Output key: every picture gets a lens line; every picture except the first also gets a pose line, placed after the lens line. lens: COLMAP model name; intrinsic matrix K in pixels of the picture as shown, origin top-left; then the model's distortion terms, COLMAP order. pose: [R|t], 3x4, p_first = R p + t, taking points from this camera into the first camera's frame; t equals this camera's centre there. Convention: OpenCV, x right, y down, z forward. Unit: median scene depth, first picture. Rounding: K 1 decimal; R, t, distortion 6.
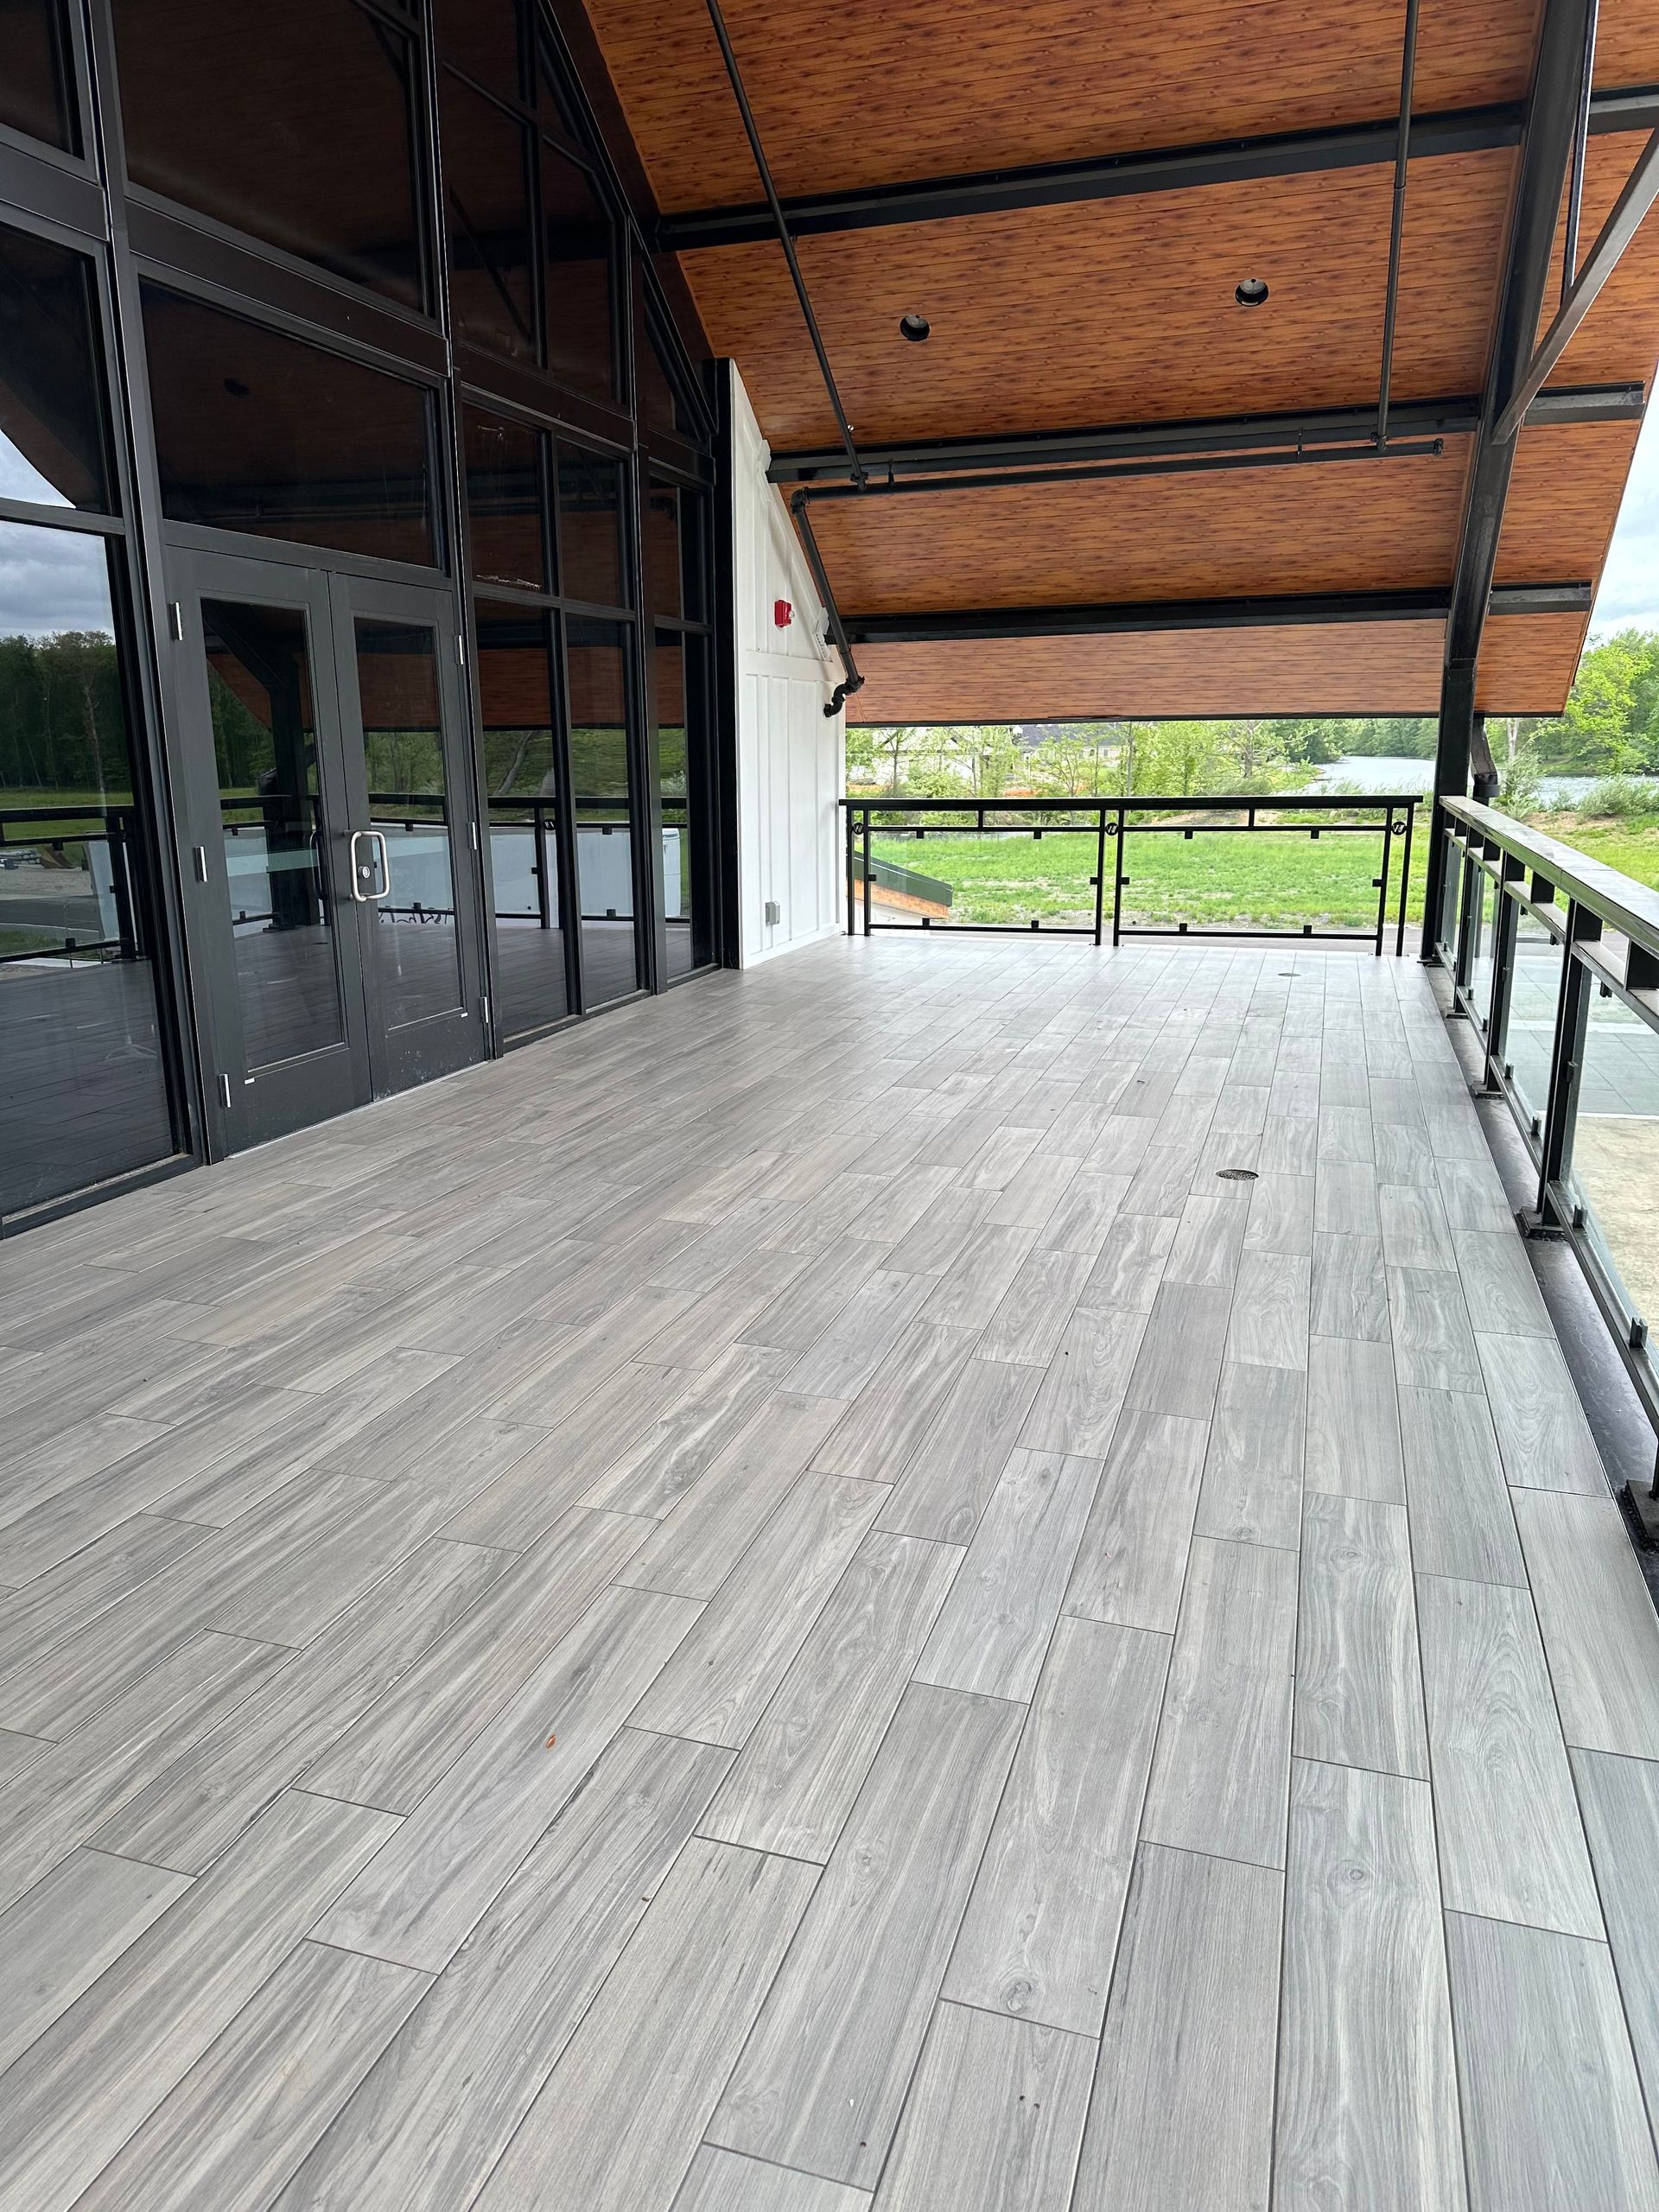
lens RADIAL K [[1574.7, 0, 814.4], [0, 1574.7, 1122.0], [0, 0, 1]] dist [0.069963, -0.066115]
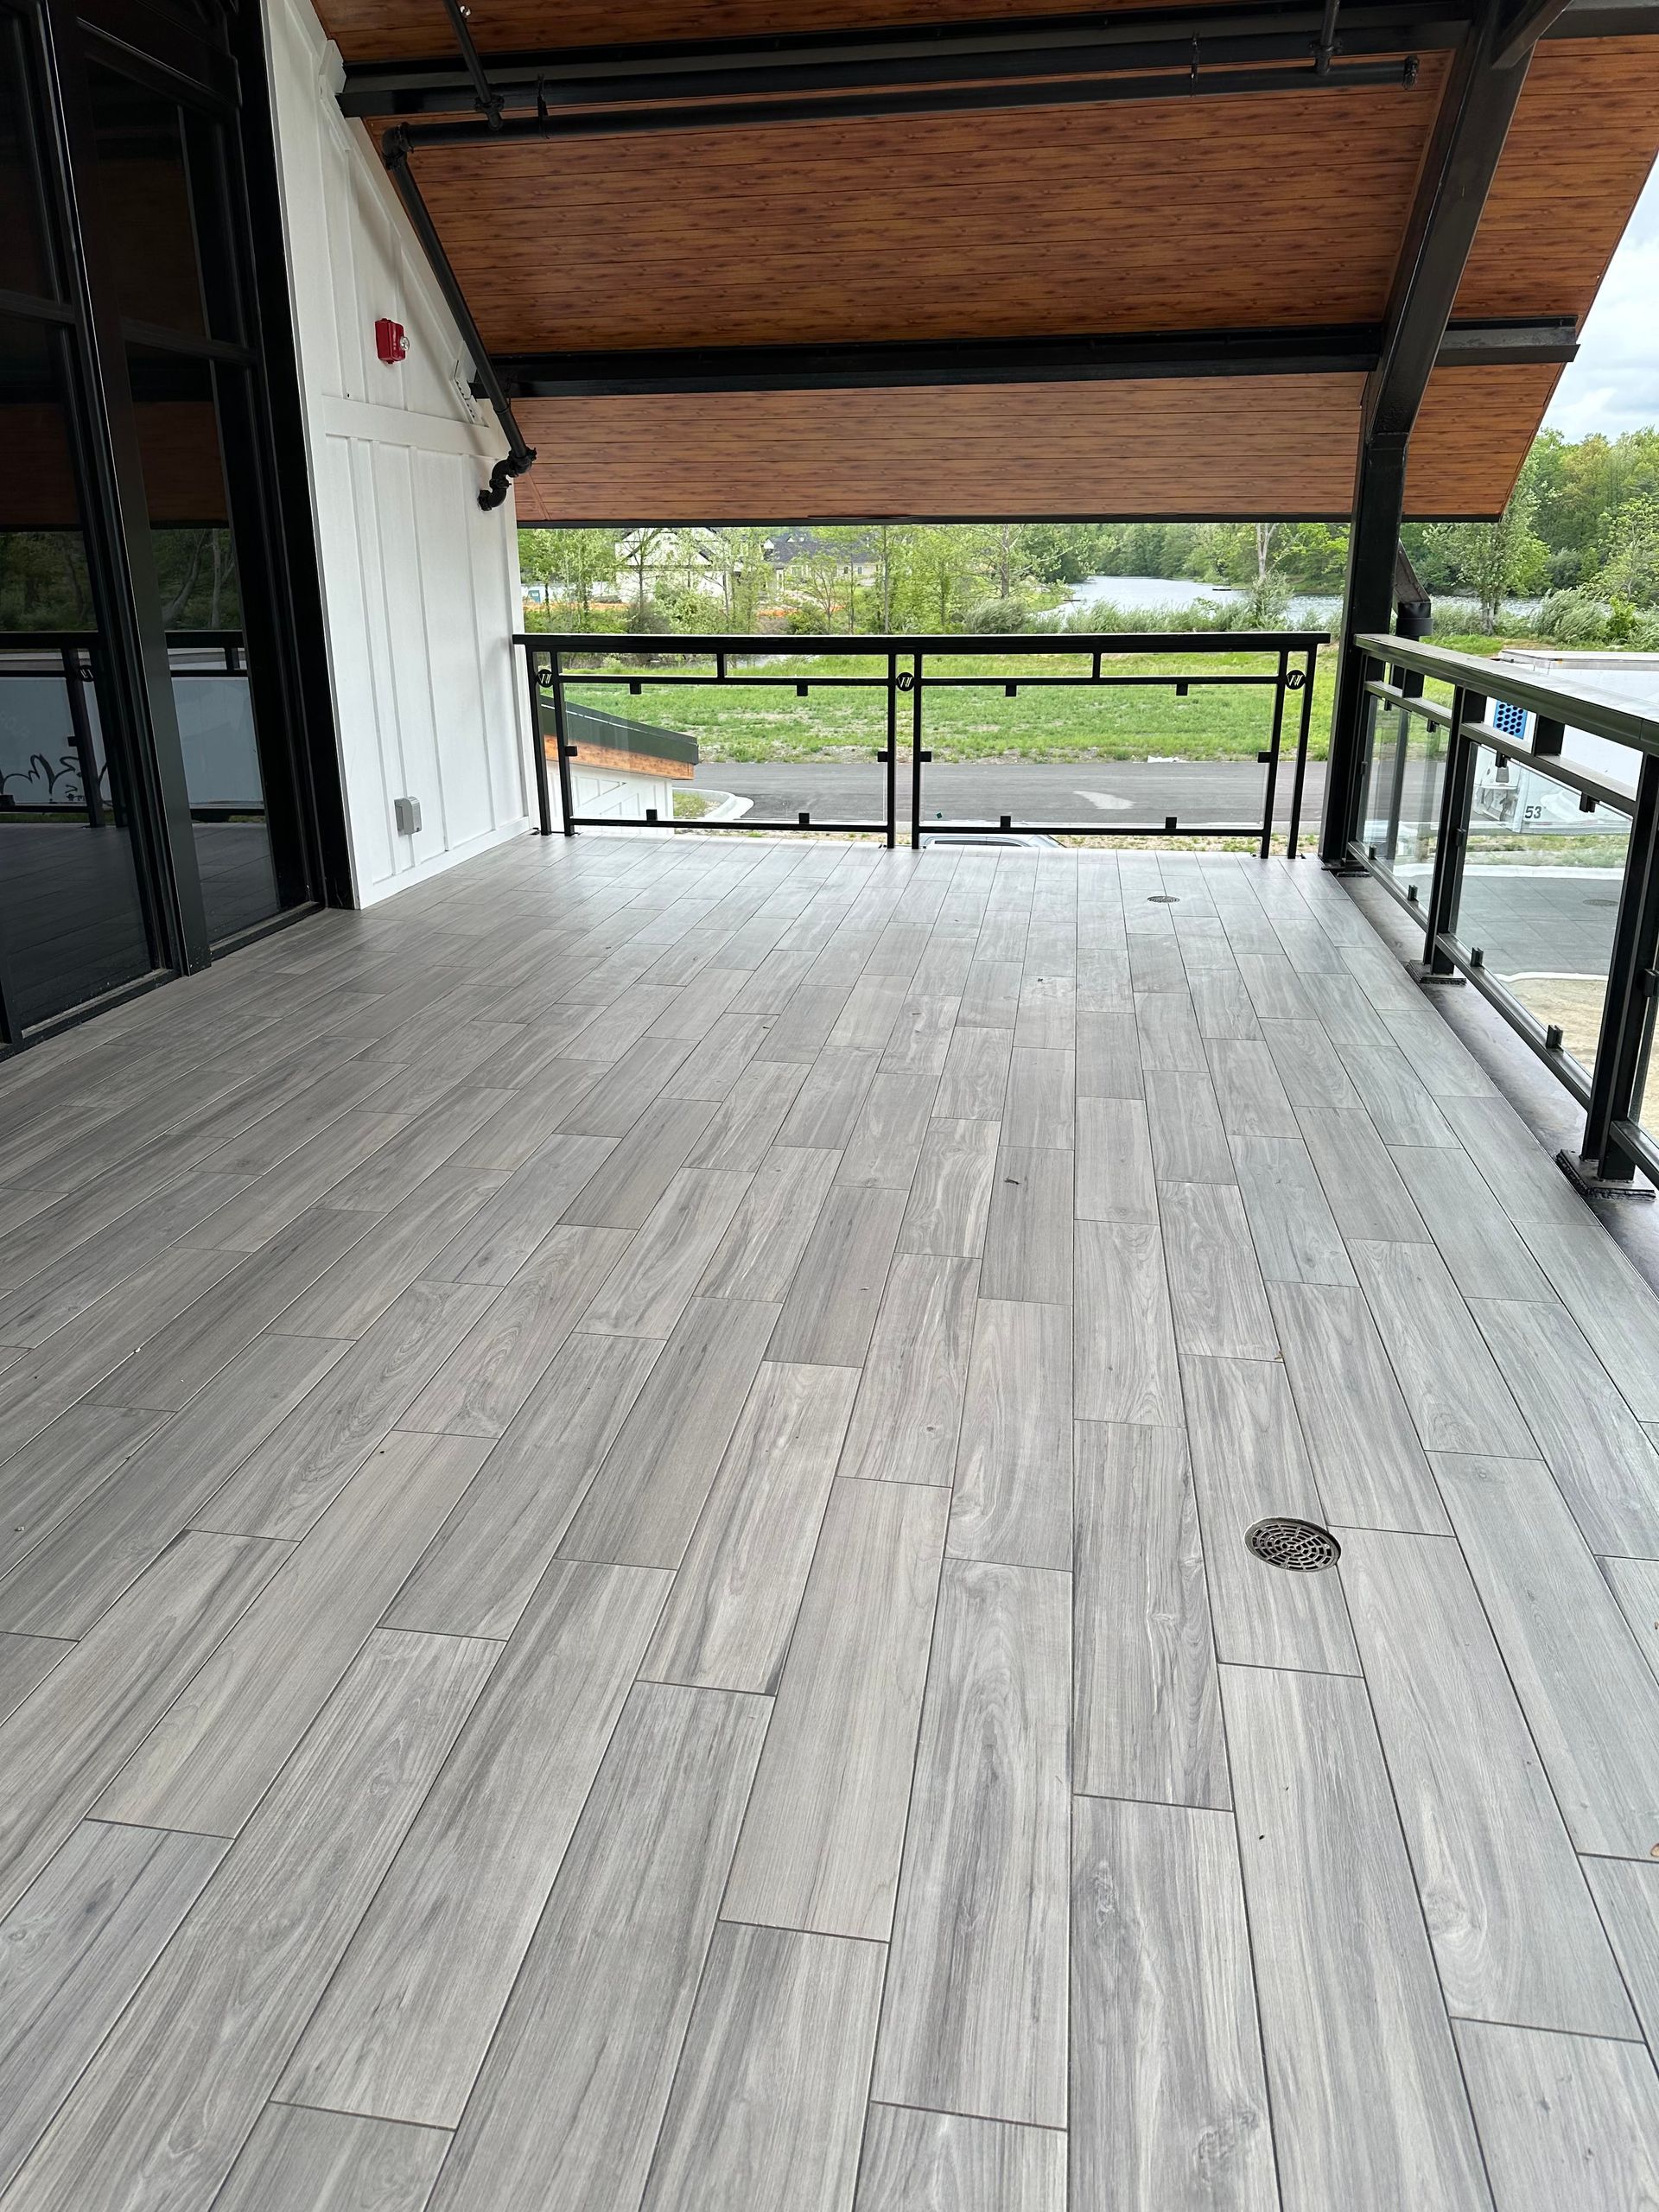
lens RADIAL K [[1574.7, 0, 853.7], [0, 1574.7, 1105.6], [0, 0, 1]] dist [0.069963, -0.066115]
pose [[0.984805, -0.052485, 0.165545, 0.040516], [0.036253, 0.994367, 0.099594, -0.071866], [-0.169840, -0.092080, 0.981160, 0.308726]]
